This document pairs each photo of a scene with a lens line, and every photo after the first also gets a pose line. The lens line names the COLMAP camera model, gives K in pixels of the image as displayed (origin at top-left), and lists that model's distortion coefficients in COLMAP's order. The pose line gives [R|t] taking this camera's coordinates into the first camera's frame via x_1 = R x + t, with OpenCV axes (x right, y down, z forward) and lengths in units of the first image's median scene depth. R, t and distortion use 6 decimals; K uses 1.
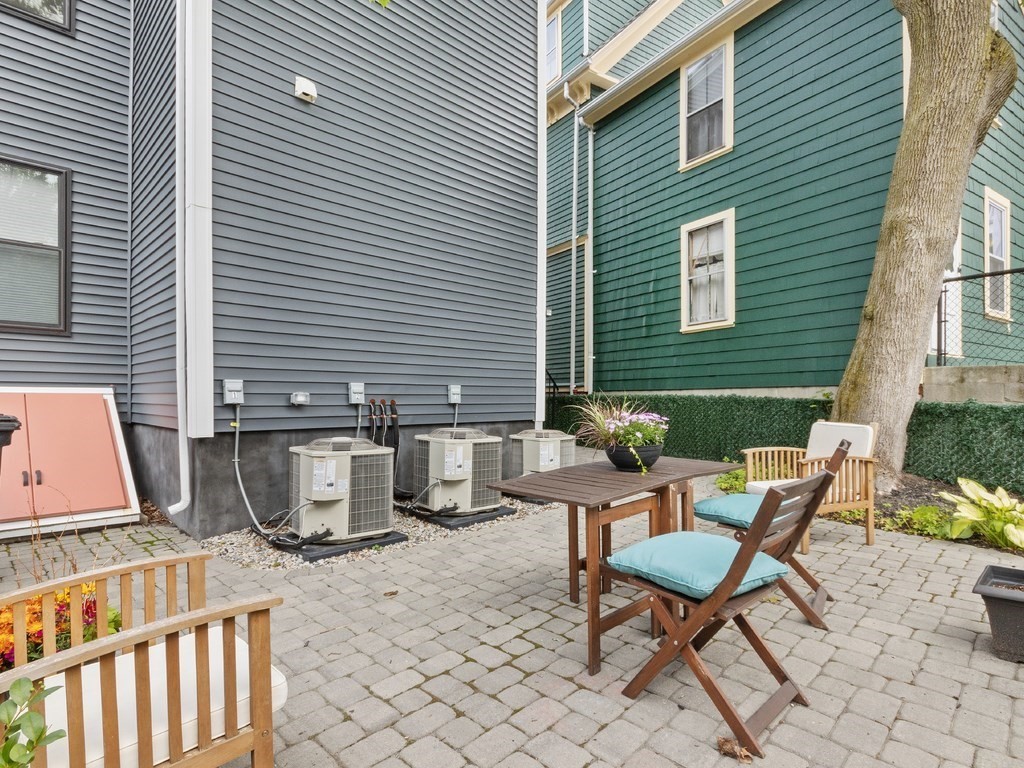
lens RADIAL K [[539.0, 0, 519.0], [0, 539.0, 390.9], [0, 0, 1]] dist [-0.000800, 0.001299]
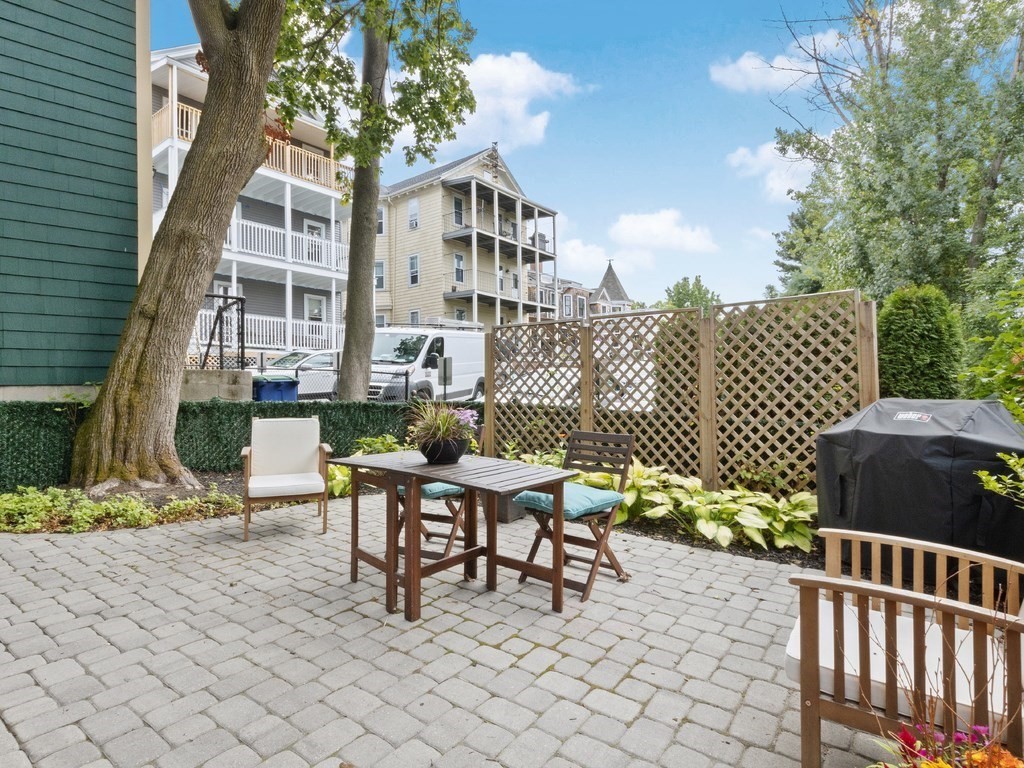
lens RADIAL K [[536.7, 0, 513.4], [0, 536.7, 382.1], [0, 0, 1]] dist [0.002317, 0.000170]
pose [[-0.144266, 0.012924, 0.989455, -0.948144], [0.002866, 0.999916, -0.012643, -0.003874], [-0.989535, 0.001012, -0.144291, 1.095127]]
